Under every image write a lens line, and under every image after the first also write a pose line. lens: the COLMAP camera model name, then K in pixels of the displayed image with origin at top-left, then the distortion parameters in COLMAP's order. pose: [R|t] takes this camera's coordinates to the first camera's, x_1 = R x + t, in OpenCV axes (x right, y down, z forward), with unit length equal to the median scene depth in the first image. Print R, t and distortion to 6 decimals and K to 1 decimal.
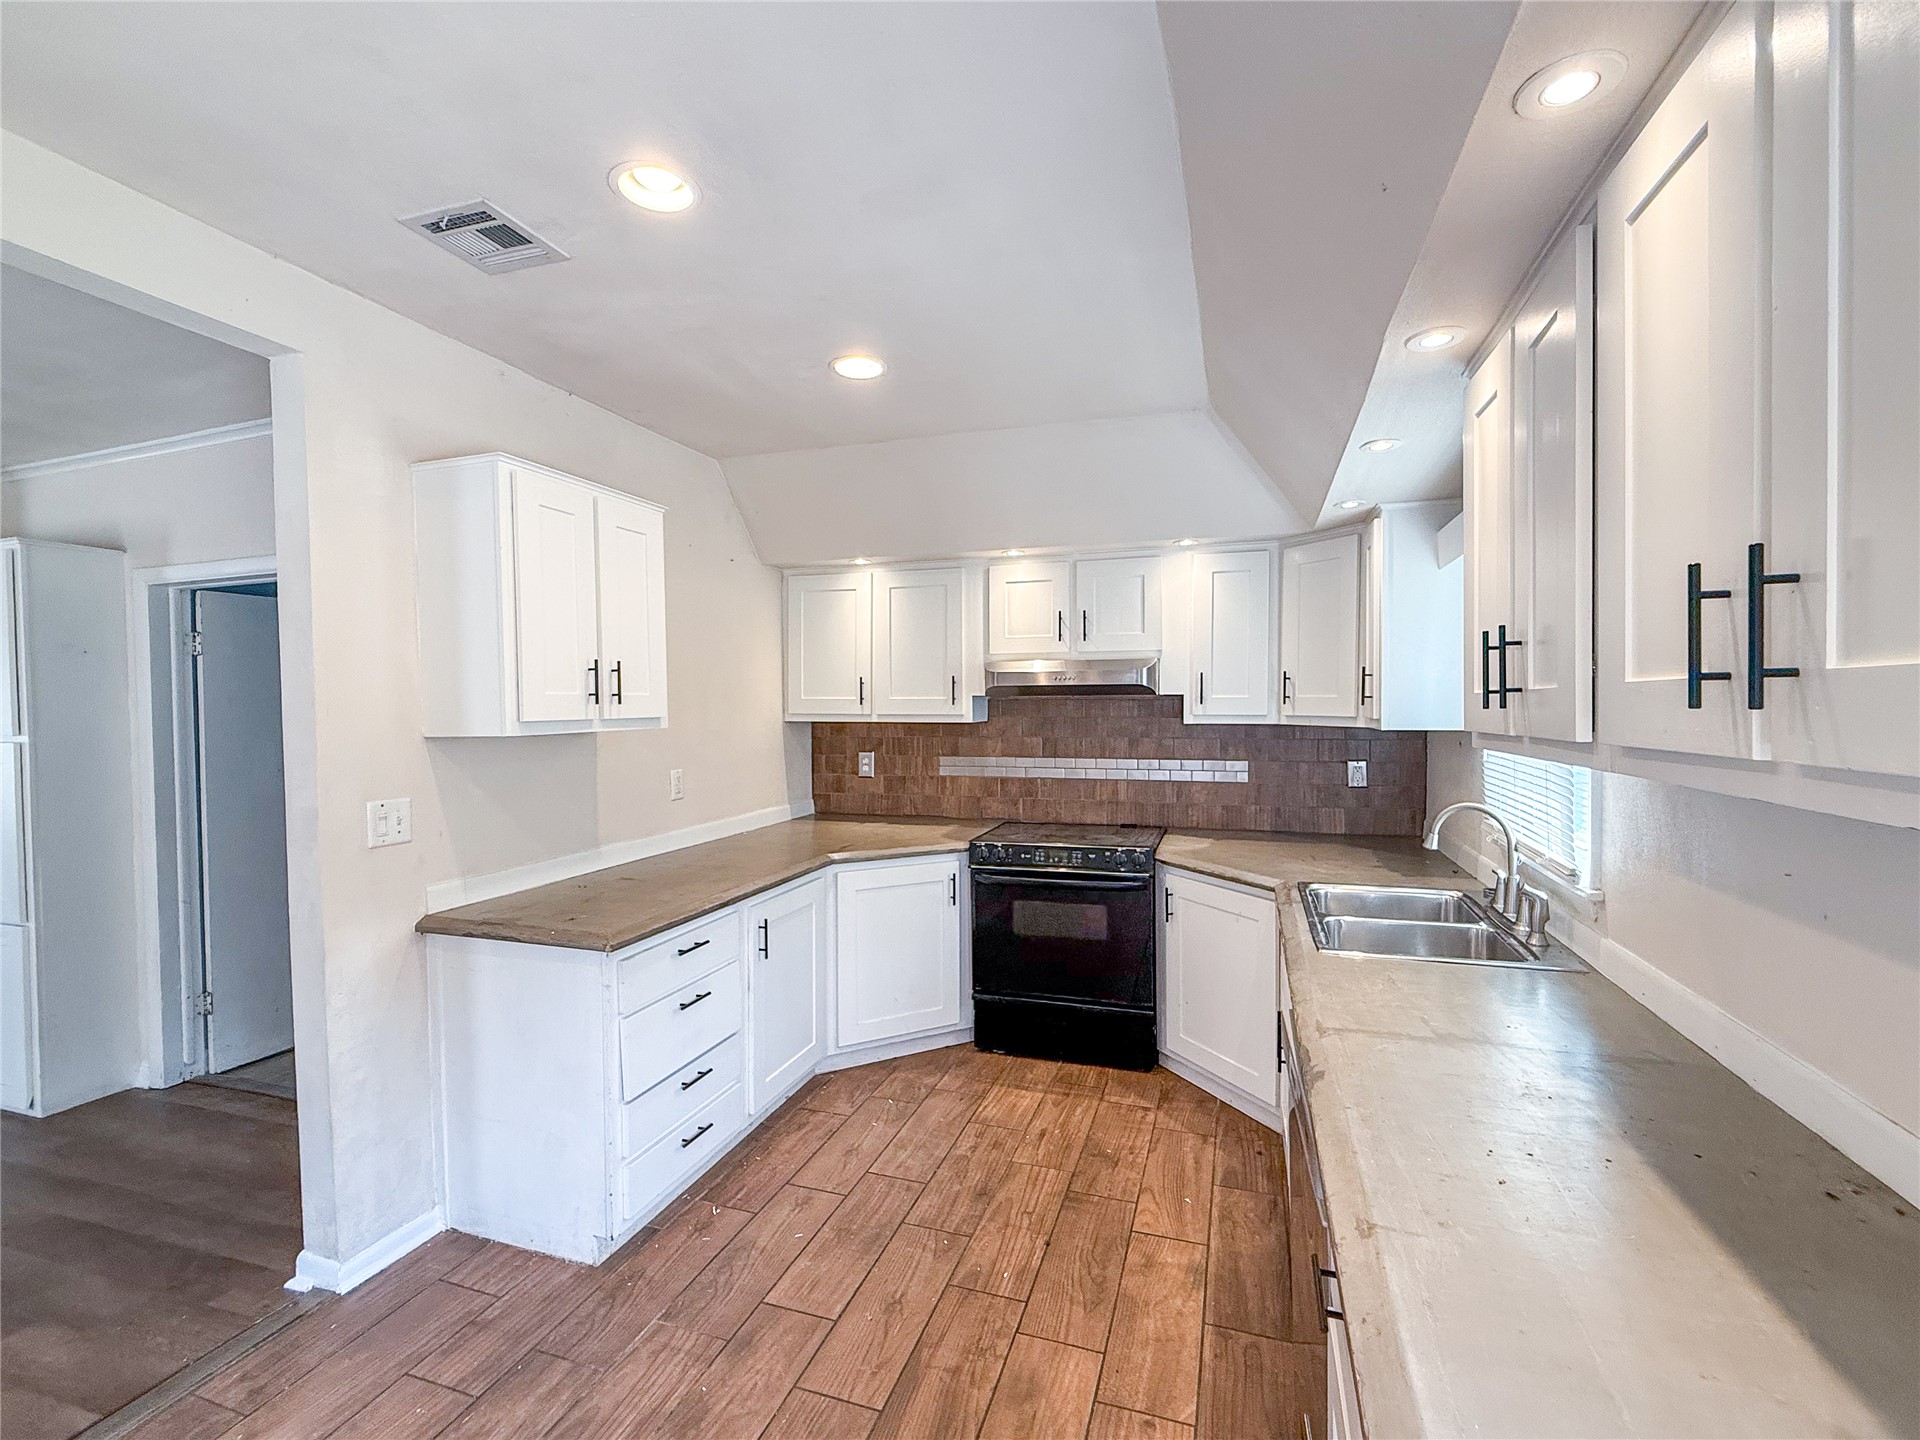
lens RADIAL K [[848.9, 0, 960.2], [0, 848.9, 723.1], [0, 0, 1]] dist [-0.002966, 0.000171]
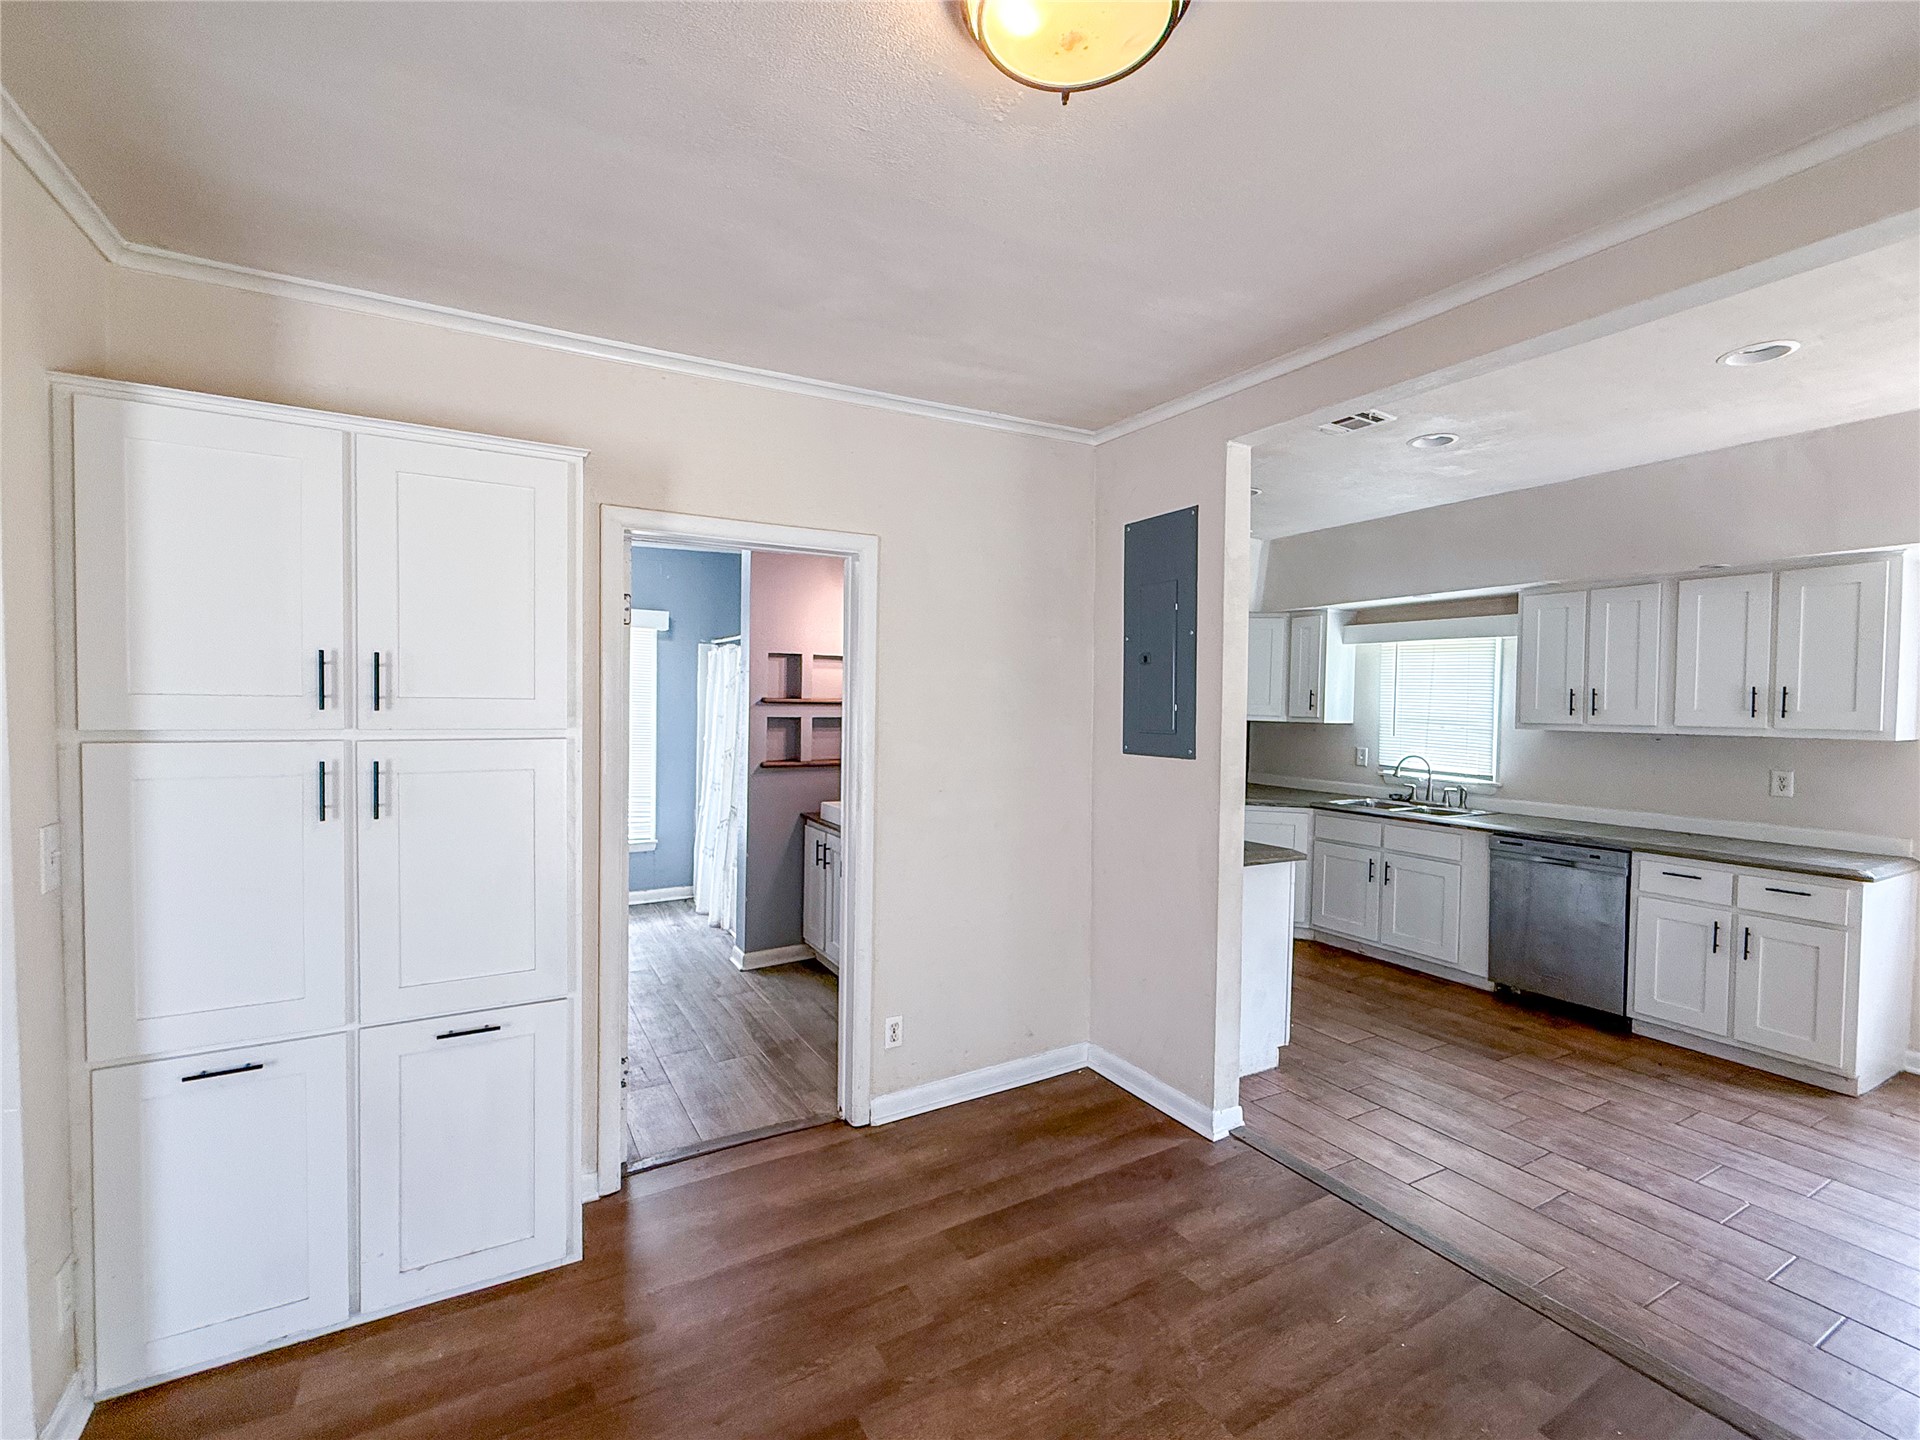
lens RADIAL K [[848.9, 0, 960.2], [0, 848.9, 723.1], [0, 0, 1]] dist [-0.002966, 0.000171]
pose [[0.664525, 0.004031, 0.747255, -1.264254], [-0.009091, 0.999955, 0.002691, 0.008951], [-0.747211, -0.008581, 0.664532, 0.260790]]
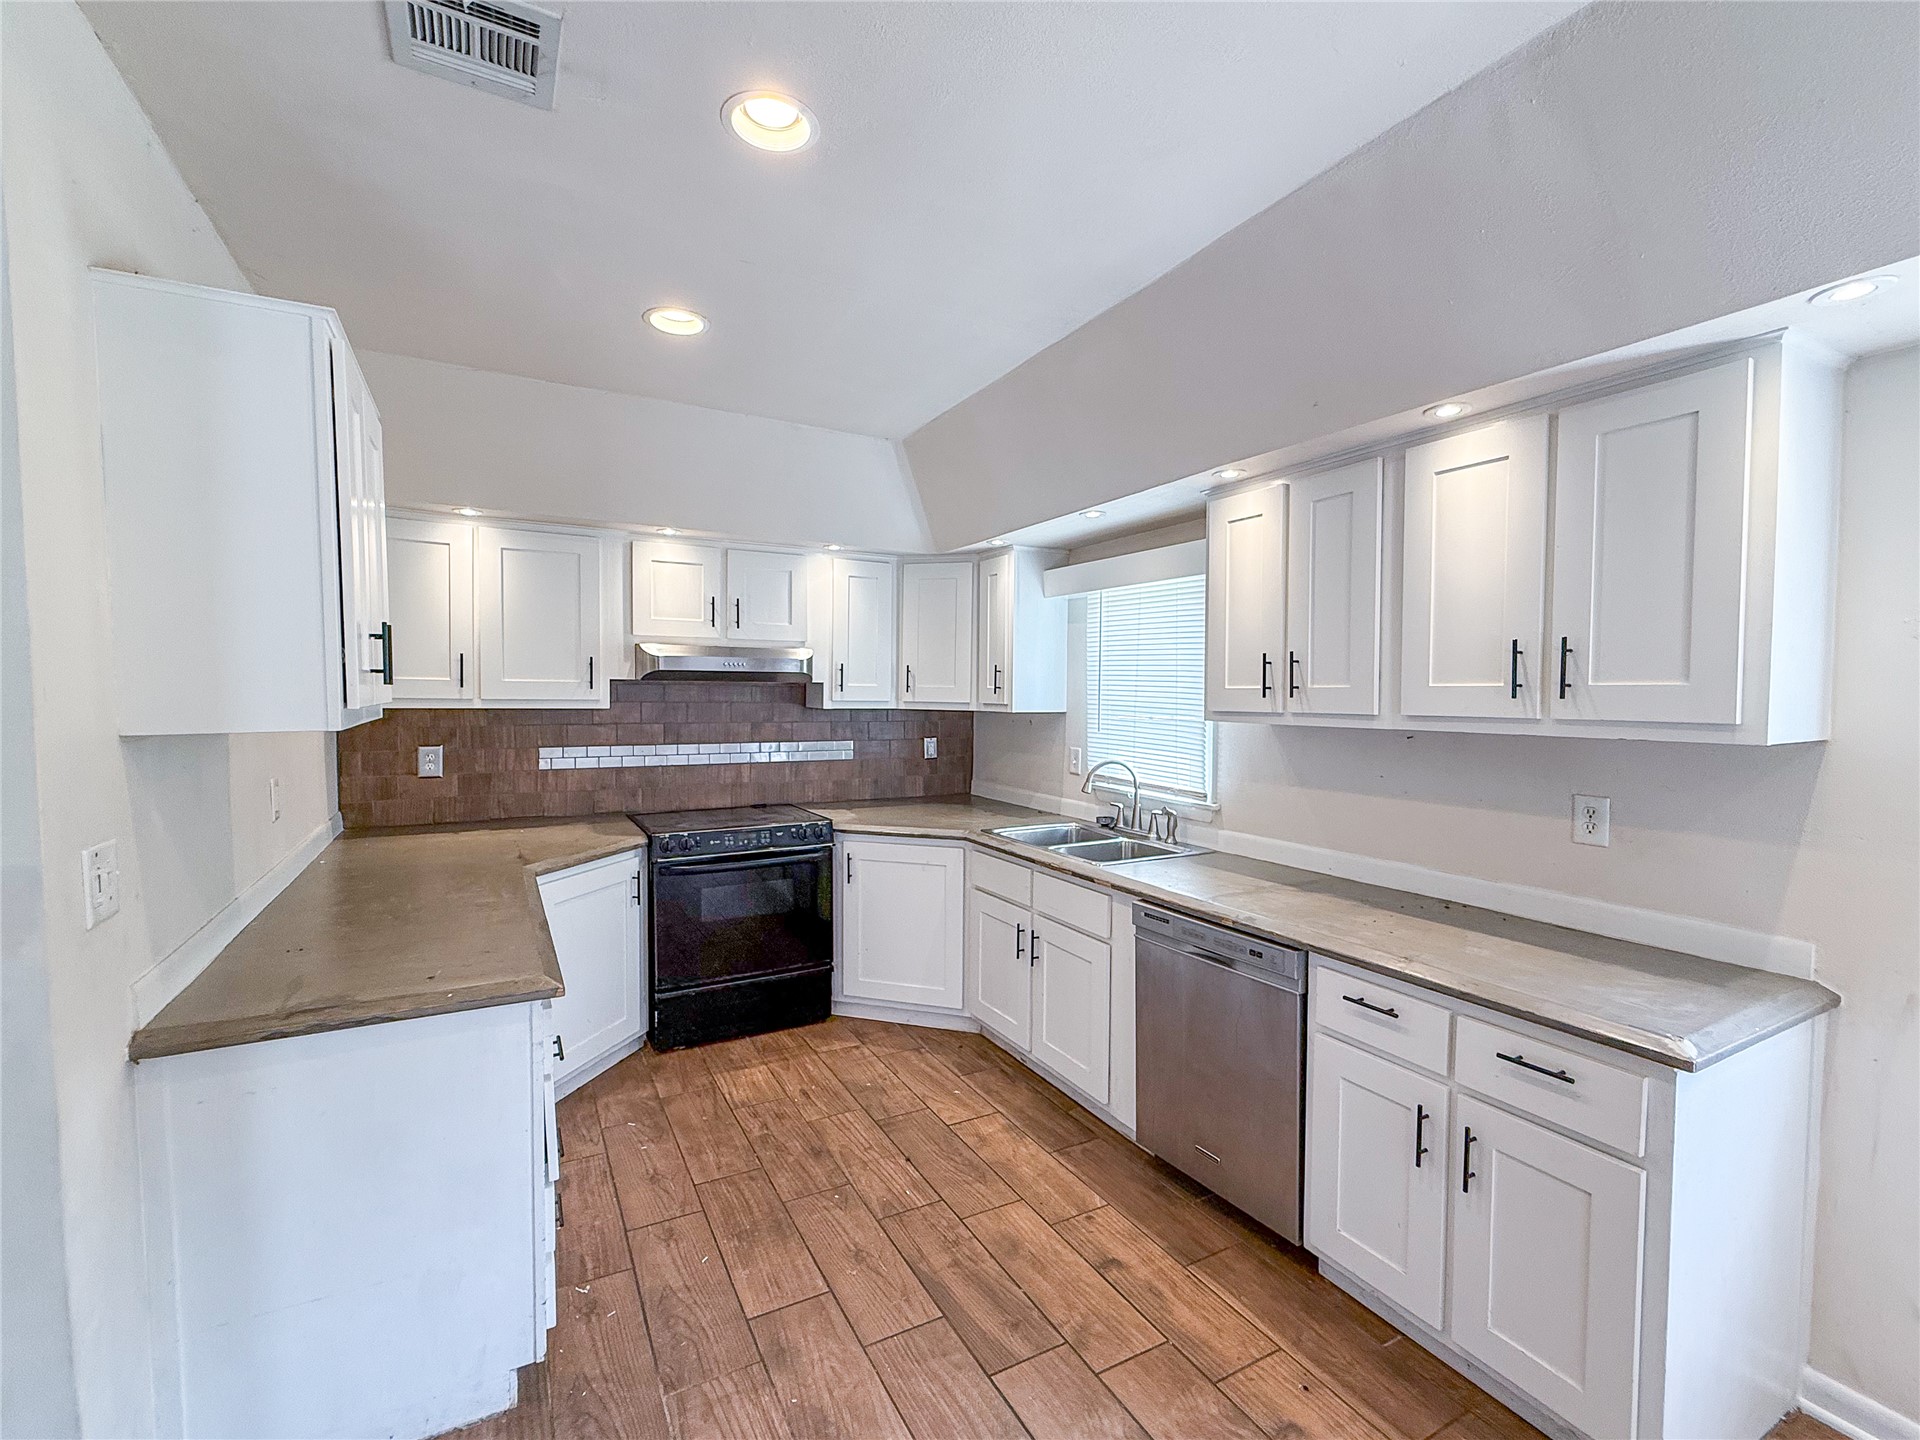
lens RADIAL K [[848.9, 0, 960.2], [0, 848.9, 723.1], [0, 0, 1]] dist [-0.002966, 0.000171]
pose [[0.680562, -0.017024, 0.732492, -0.453218], [0.005002, 0.999815, 0.018589, -0.000226], [-0.732673, -0.008987, 0.680521, 0.112199]]
